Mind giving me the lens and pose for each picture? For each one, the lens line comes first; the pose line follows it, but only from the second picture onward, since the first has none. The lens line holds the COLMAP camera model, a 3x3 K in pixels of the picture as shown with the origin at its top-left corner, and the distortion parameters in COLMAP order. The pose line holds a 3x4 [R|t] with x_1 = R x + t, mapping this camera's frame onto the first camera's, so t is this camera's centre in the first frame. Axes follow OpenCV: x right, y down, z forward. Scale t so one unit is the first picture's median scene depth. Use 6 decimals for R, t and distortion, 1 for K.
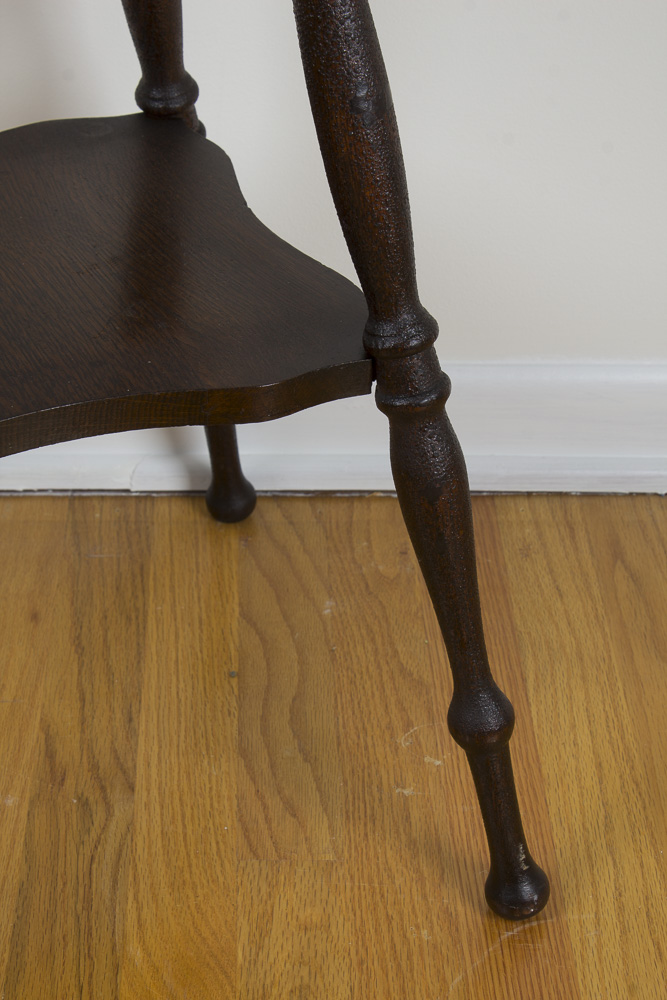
lens RADIAL K [[2222.3, 0, 333.5], [0, 2222.3, 500.0], [0, 0, 1]] dist [0.066769, 0.169542]
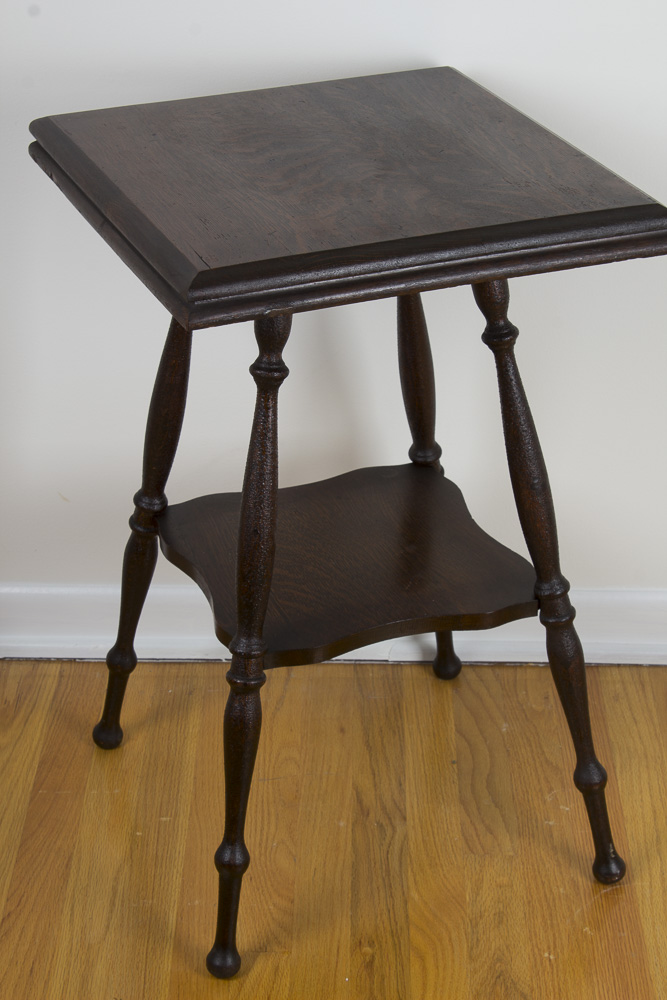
lens RADIAL K [[2309.7, 0, 327.8], [0, 2309.7, 517.2], [0, 0, 1]] dist [0.120005, 0.061500]
pose [[0.998834, 0.006416, -0.047849, -0.062089], [-0.009567, 0.997780, -0.065912, 0.003995], [0.047320, 0.066293, 0.996678, -0.960551]]
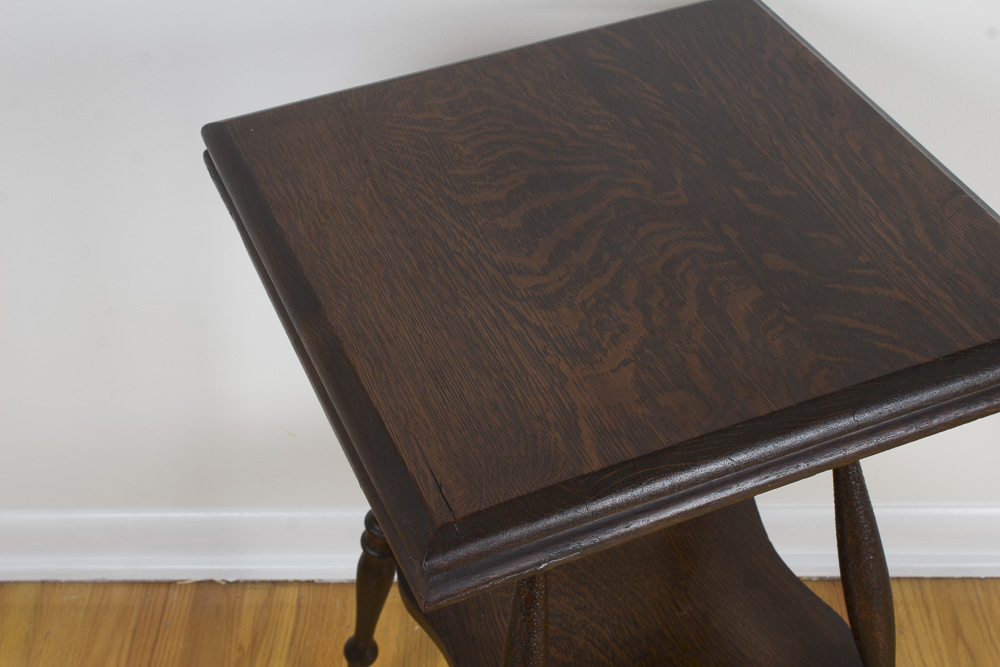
lens RADIAL K [[1598.9, 0, 500.0], [0, 1598.9, 333.5], [0, 0, 1]] dist [-0.003574, 0.046911]
pose [[0.997932, -0.006506, -0.063949, -0.146389], [0.016582, 0.987247, 0.158330, -0.430639], [0.062104, -0.159063, 0.985313, -0.148248]]
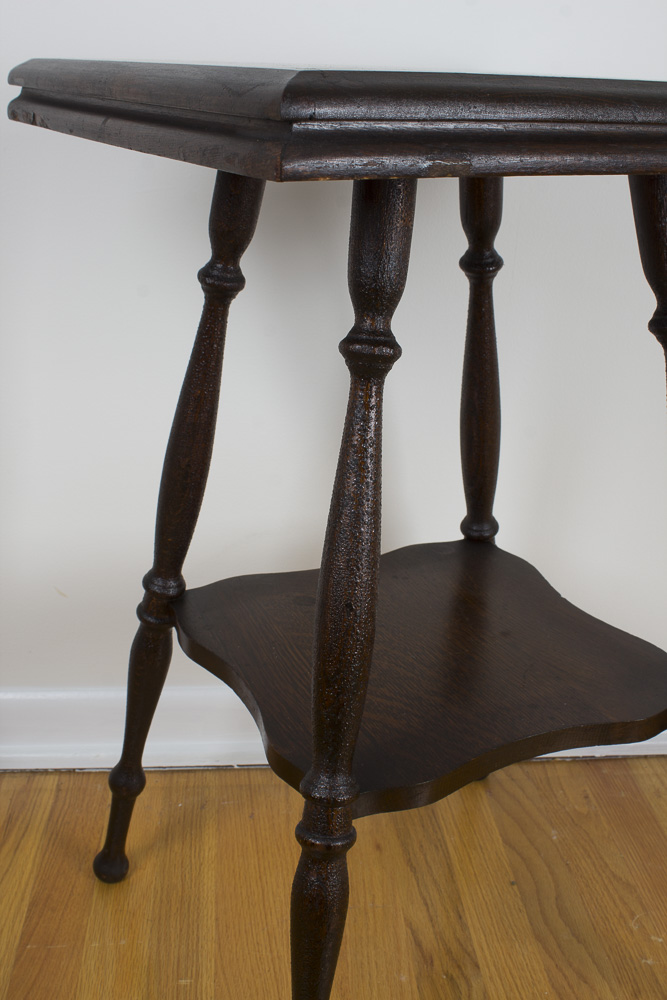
lens RADIAL K [[1148.9, 0, 333.5], [0, 1148.9, 500.0], [0, 0, 1]] dist [-0.078378, 0.086818]
pose [[0.998560, -0.010516, 0.052596, -0.224757], [0.020079, 0.982583, -0.184736, -0.045696], [-0.049738, 0.185526, 0.981380, 0.159448]]
